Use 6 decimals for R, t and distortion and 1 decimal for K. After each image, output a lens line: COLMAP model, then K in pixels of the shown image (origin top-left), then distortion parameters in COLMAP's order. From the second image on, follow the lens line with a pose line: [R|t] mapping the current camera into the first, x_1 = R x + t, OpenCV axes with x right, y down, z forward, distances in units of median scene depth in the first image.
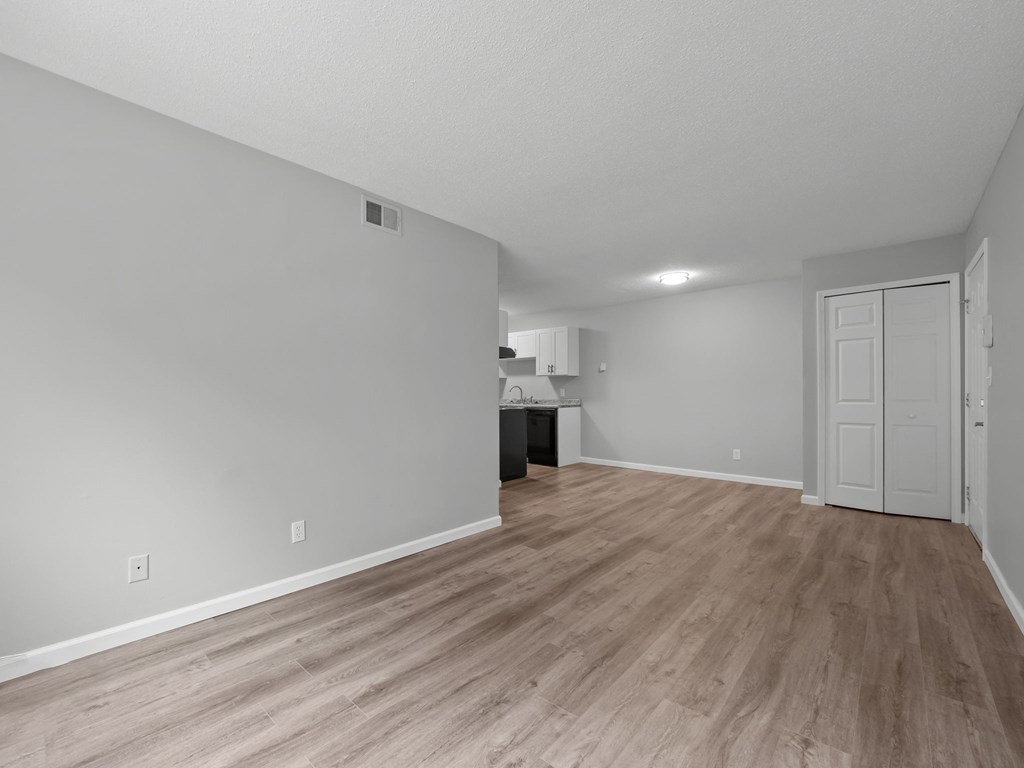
lens RADIAL K [[443.9, 0, 502.4], [0, 443.9, 396.9], [0, 0, 1]] dist [-0.003920, -0.000390]
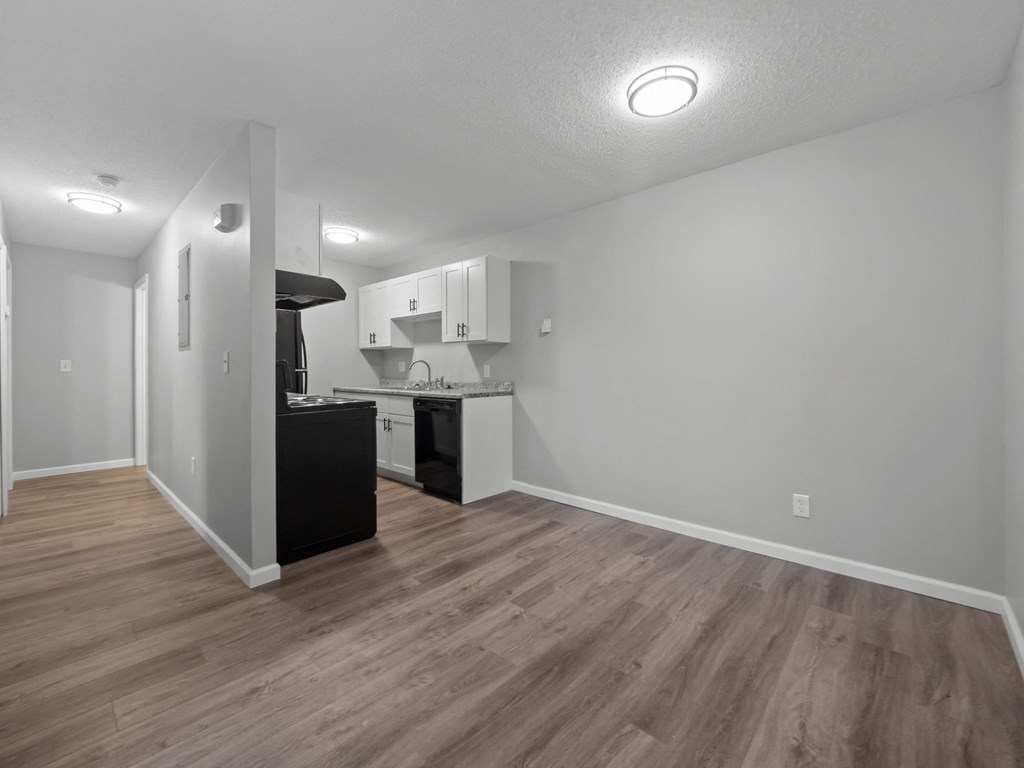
lens RADIAL K [[439.6, 0, 508.0], [0, 439.6, 371.3], [0, 0, 1]] dist [-0.000367, -0.000826]
pose [[0.999855, 0.004911, -0.016277, 0.274841], [-0.005035, 0.999959, -0.007547, -0.007700], [0.016239, 0.007628, 0.999839, 0.644150]]
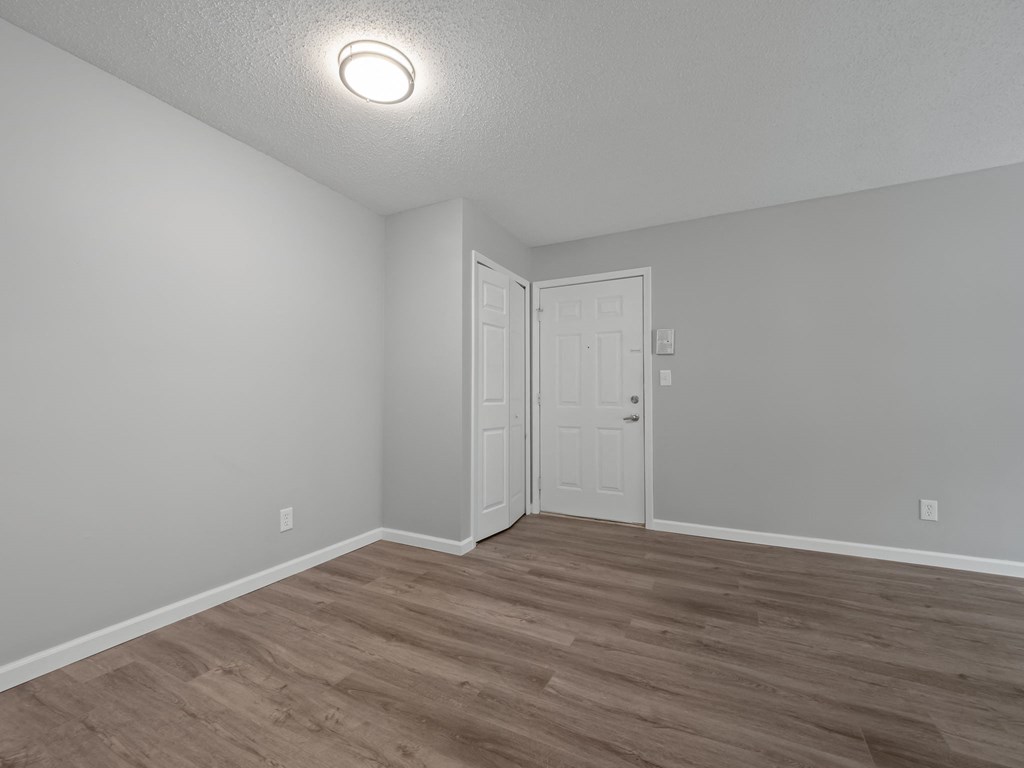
lens RADIAL K [[434.2, 0, 512.0], [0, 434.2, 384.0], [0, 0, 1]] dist [-0.008310, 0.000082]
pose [[-0.257250, 0.036894, 0.965640, 0.017456], [0.010806, 0.999318, -0.035302, 0.005722], [-0.966284, 0.001354, -0.257473, 1.075929]]
